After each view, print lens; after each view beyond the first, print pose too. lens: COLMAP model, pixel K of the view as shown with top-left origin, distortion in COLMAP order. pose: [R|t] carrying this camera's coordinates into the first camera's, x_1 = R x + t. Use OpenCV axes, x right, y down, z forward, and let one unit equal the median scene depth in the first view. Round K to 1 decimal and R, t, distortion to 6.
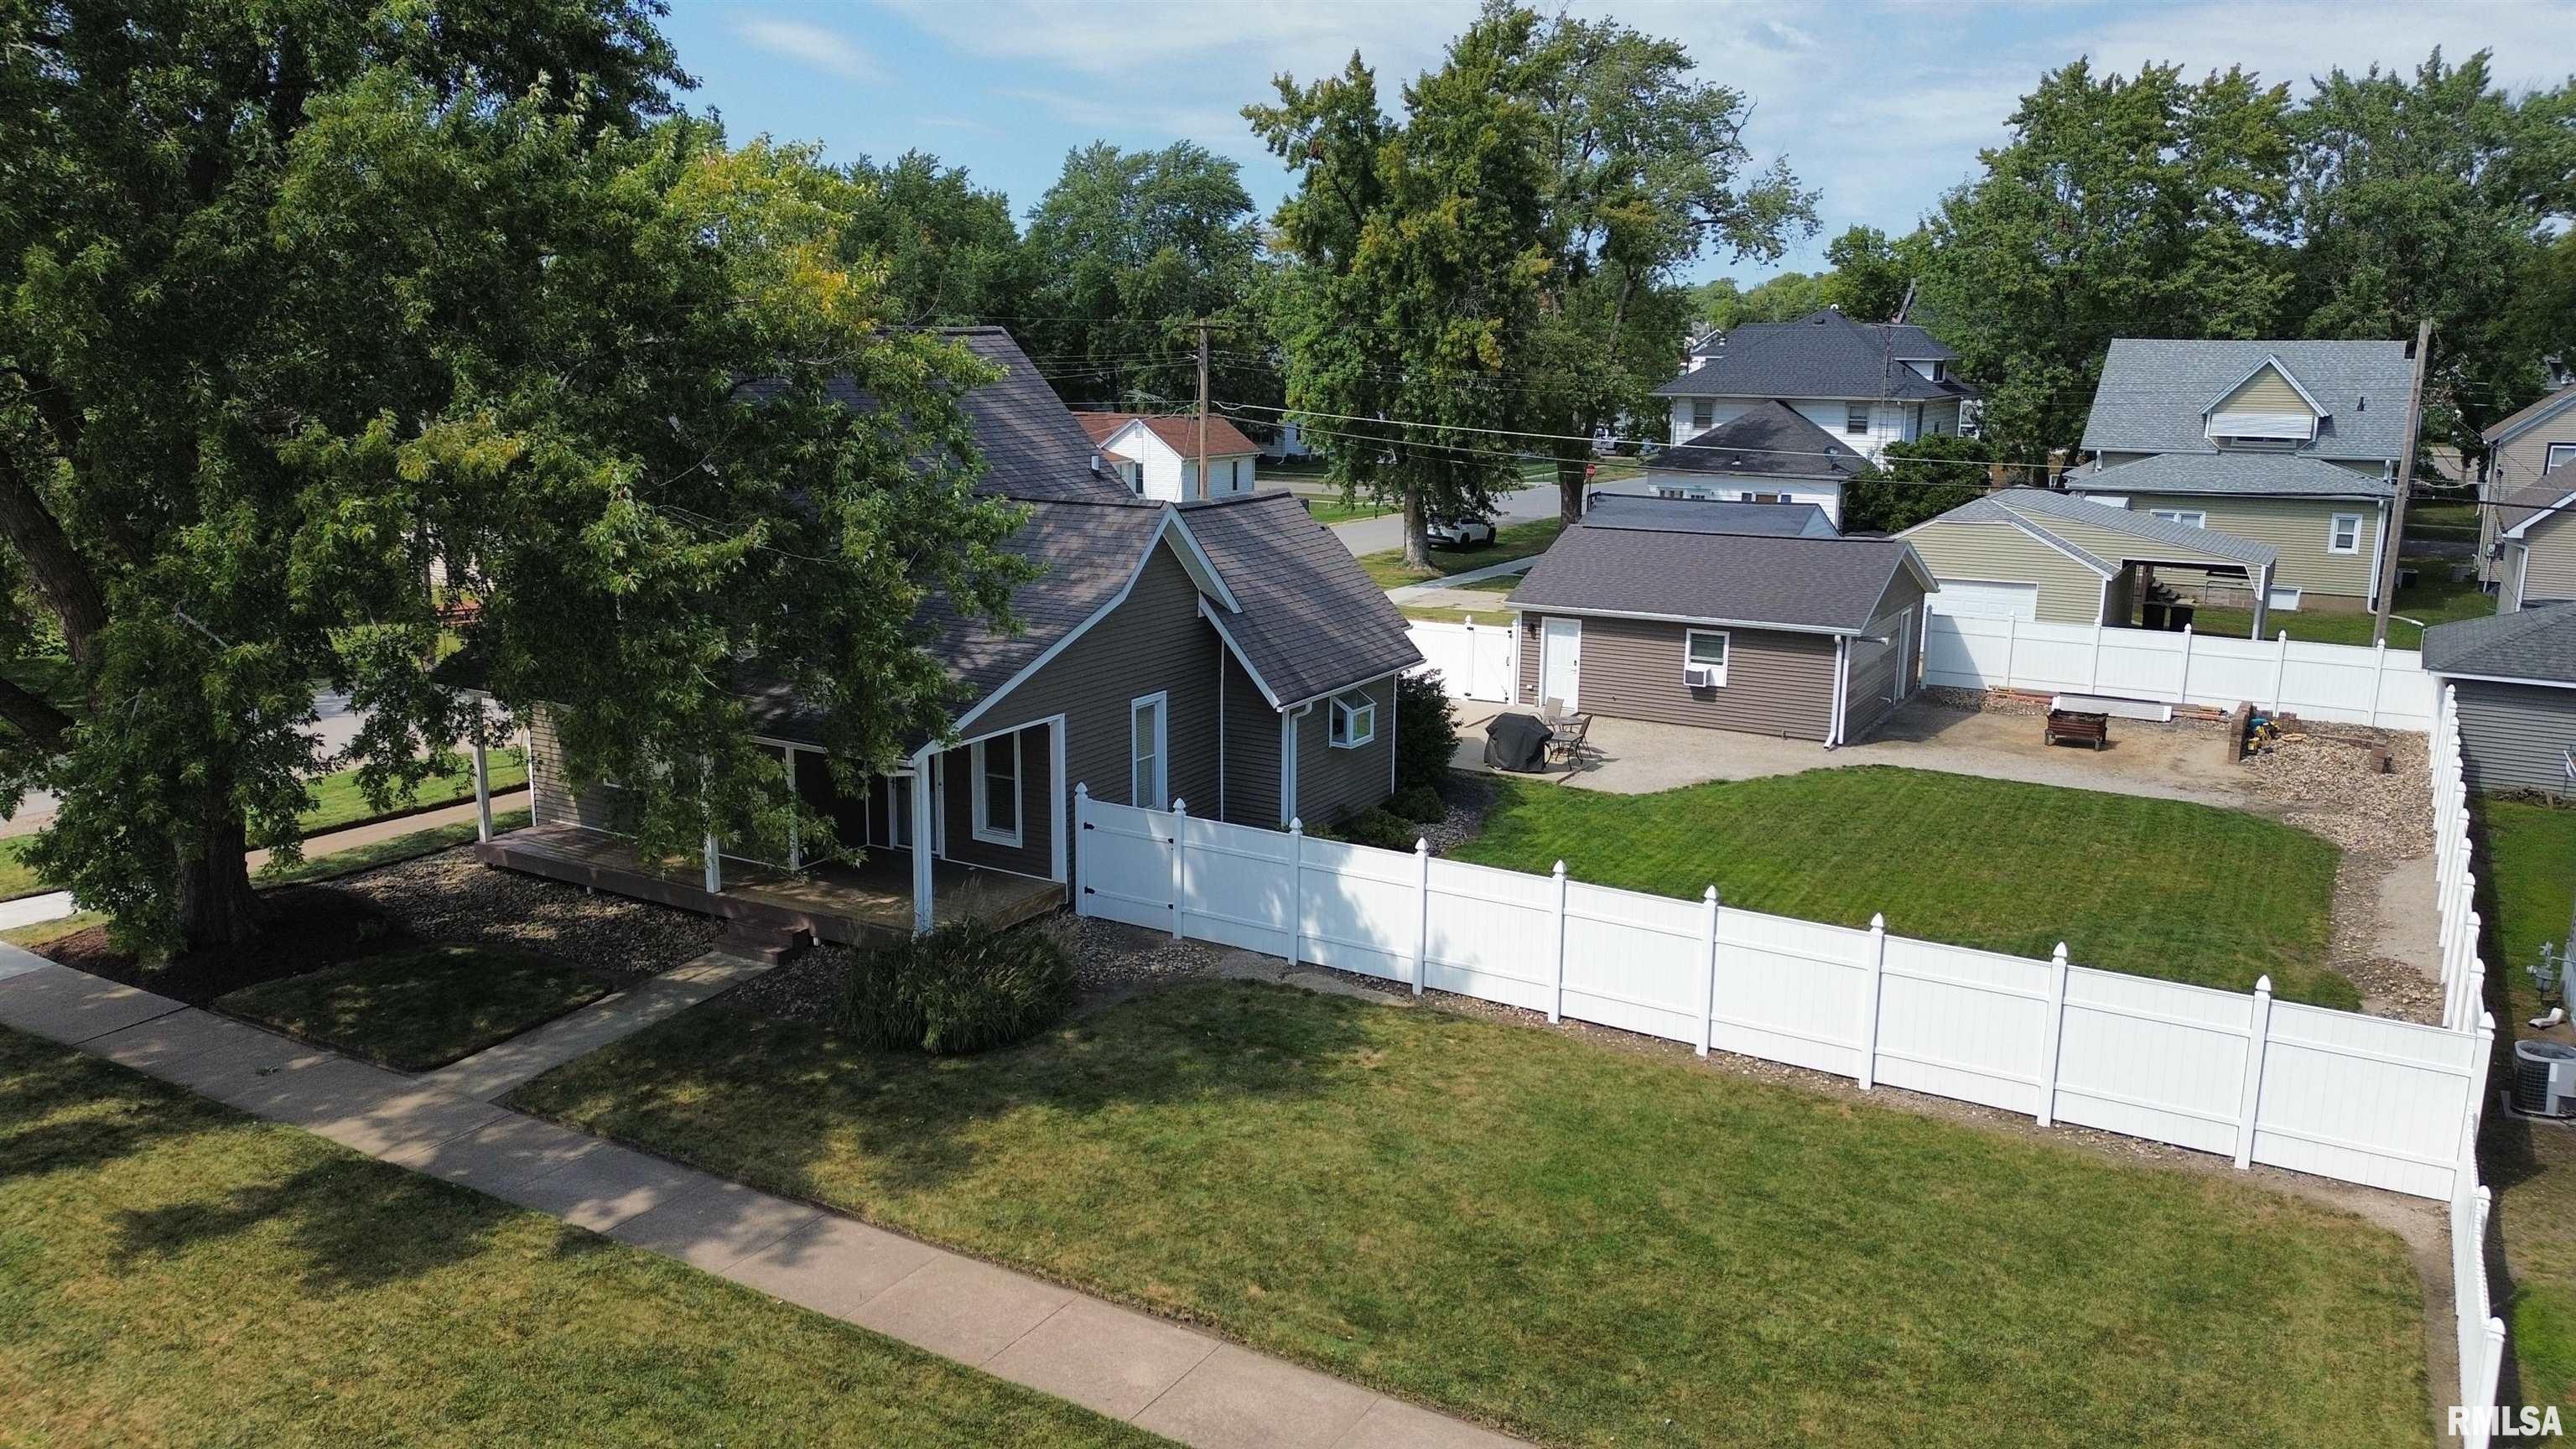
lens RADIAL K [[1821.3, 0, 1295.2], [0, 1821.3, 720.2], [0, 0, 1]] dist [0.086064, -0.110764]
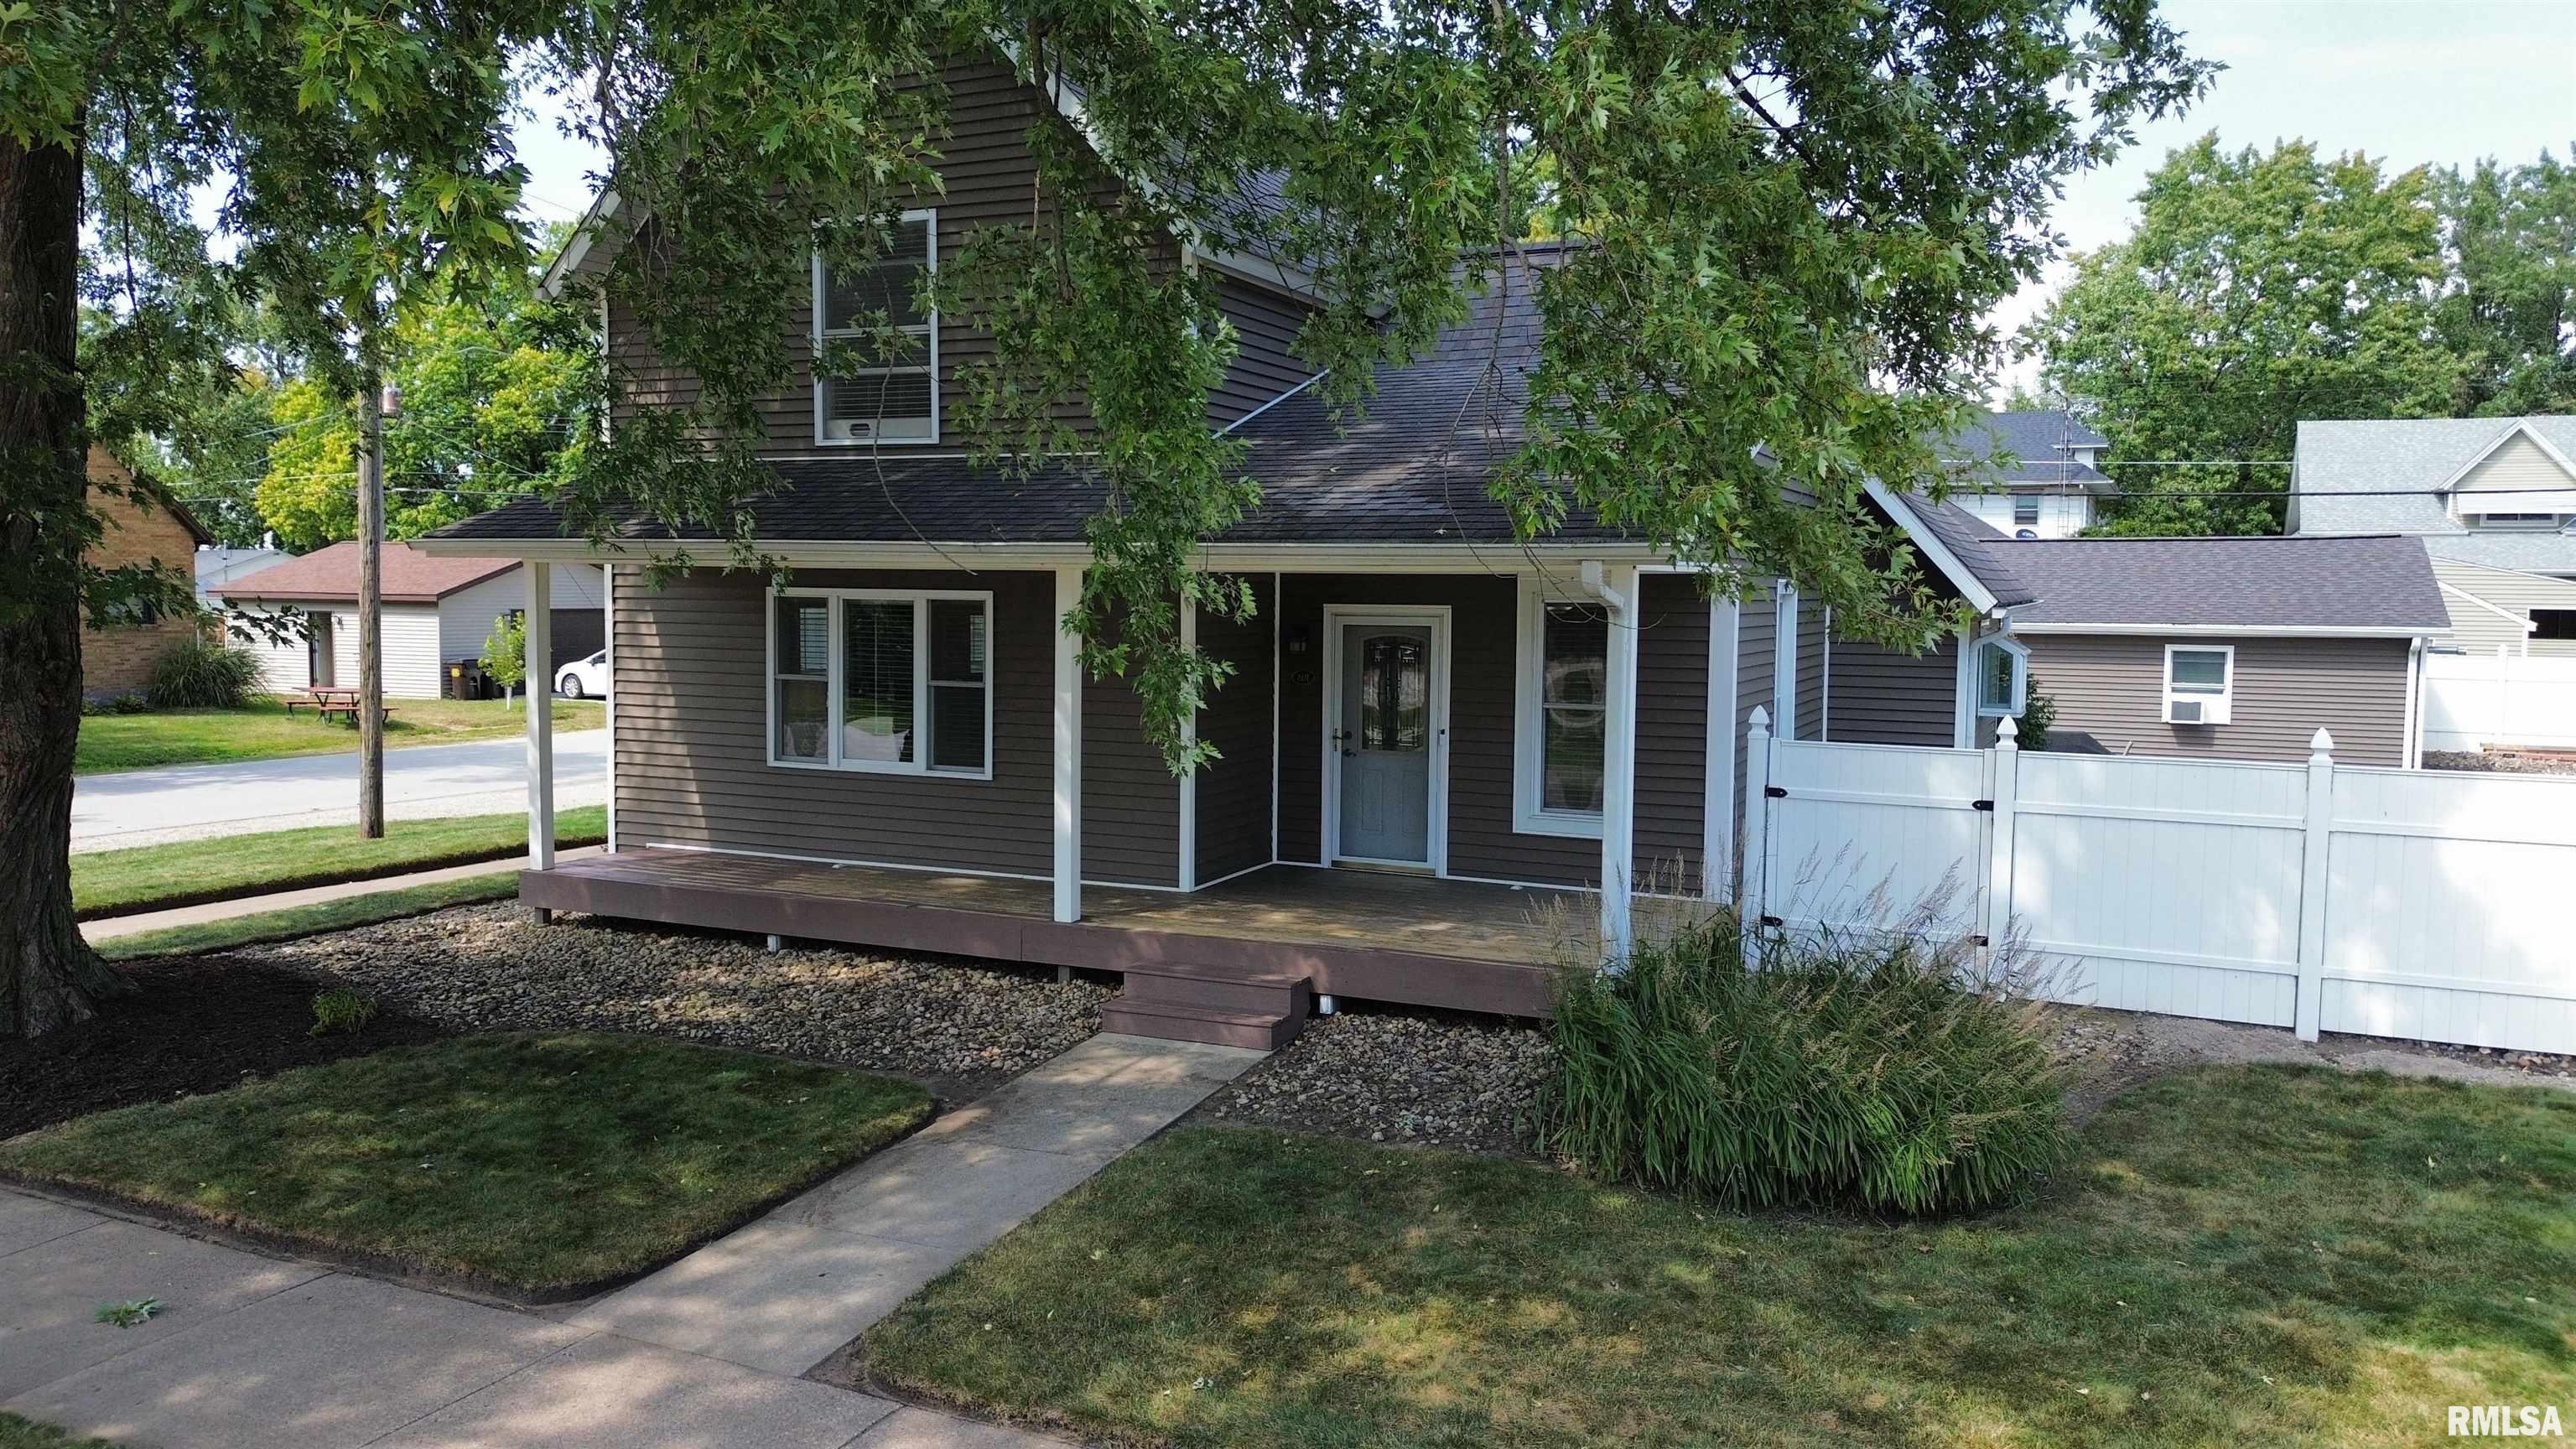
lens RADIAL K [[1821.3, 0, 1295.2], [0, 1821.3, 720.2], [0, 0, 1]] dist [0.086064, -0.110764]
pose [[0.995563, -0.005622, 0.093929, -0.313825], [0.017811, 0.991428, -0.129434, 0.108477], [-0.092396, 0.130532, 0.987129, 0.524651]]
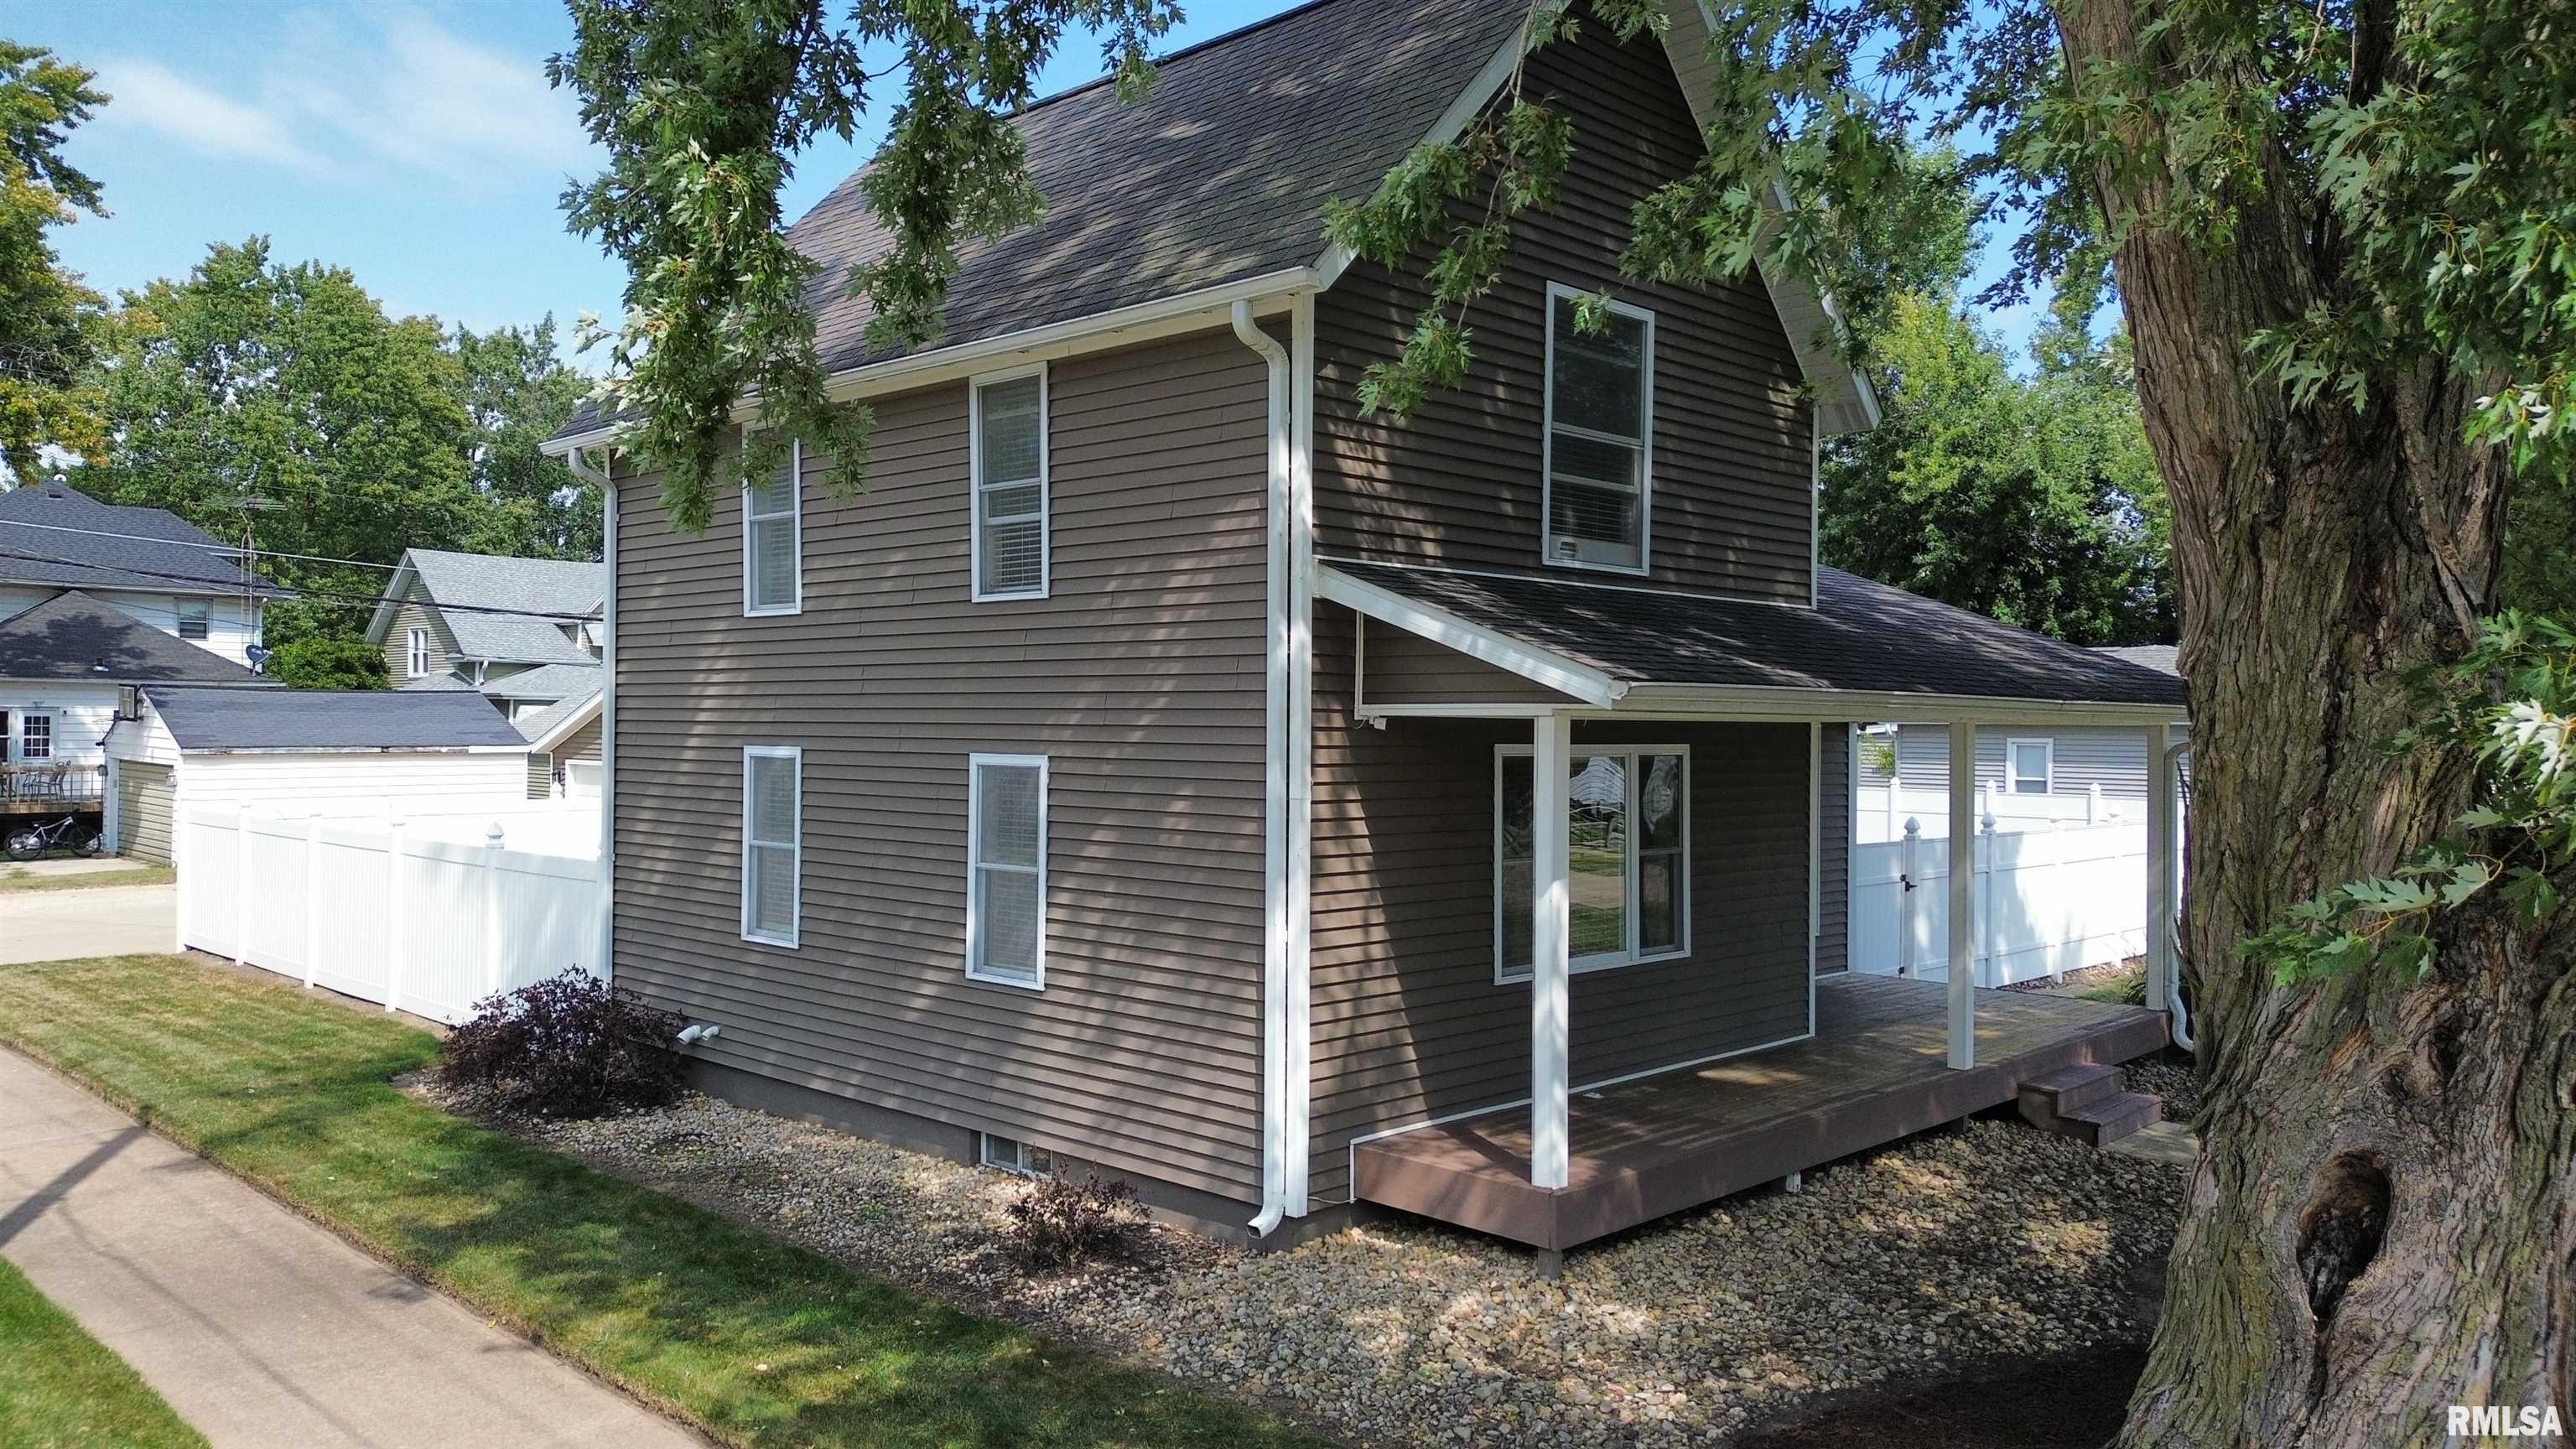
lens RADIAL K [[1821.3, 0, 1295.2], [0, 1821.3, 720.2], [0, 0, 1]] dist [0.086064, -0.110764]
pose [[0.234893, -0.003779, 0.972014, -0.889406], [0.189324, 0.981019, -0.041937, -0.015153], [-0.953405, 0.193876, 0.231150, 1.084671]]
